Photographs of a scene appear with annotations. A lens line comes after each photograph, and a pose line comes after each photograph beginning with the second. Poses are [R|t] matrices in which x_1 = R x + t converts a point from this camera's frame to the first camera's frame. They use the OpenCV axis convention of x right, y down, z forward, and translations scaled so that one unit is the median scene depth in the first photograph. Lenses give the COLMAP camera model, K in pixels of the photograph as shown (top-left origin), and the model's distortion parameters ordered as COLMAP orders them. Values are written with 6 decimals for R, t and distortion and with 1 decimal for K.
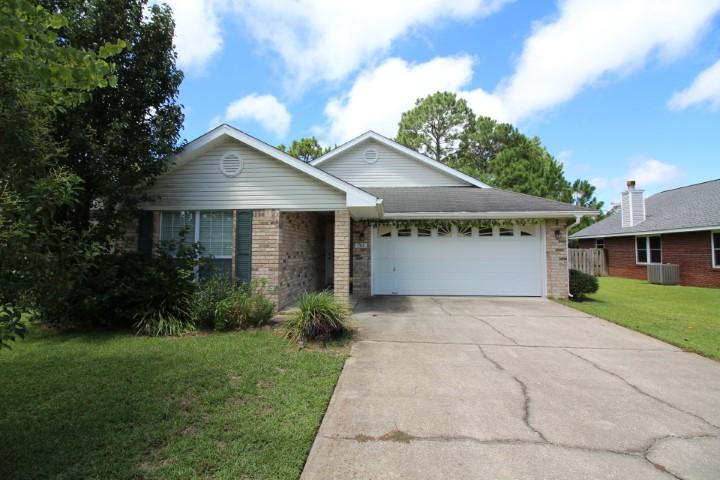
lens RADIAL K [[335.7, 0, 362.6], [0, 335.7, 230.8], [0, 0, 1]] dist [-0.001922, -0.011955]
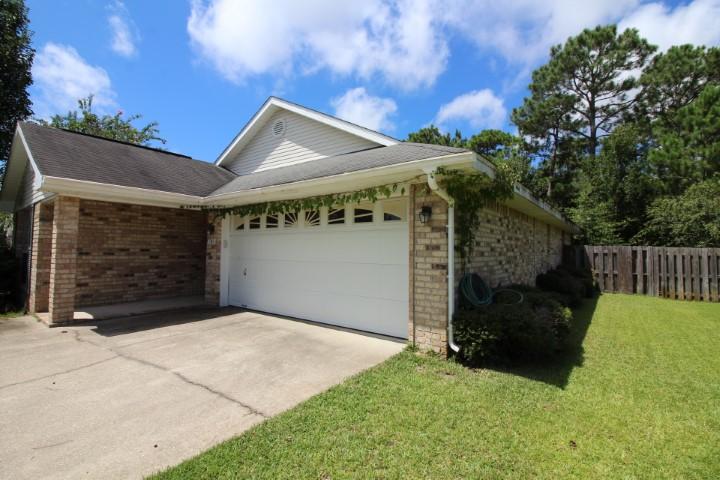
lens RADIAL K [[335.7, 0, 362.6], [0, 335.7, 230.8], [0, 0, 1]] dist [-0.001922, -0.011955]
pose [[0.845767, -0.023987, -0.533013, 0.710599], [0.025315, 0.999668, -0.004819, 0.031239], [0.532952, -0.009417, 0.846093, 0.510458]]
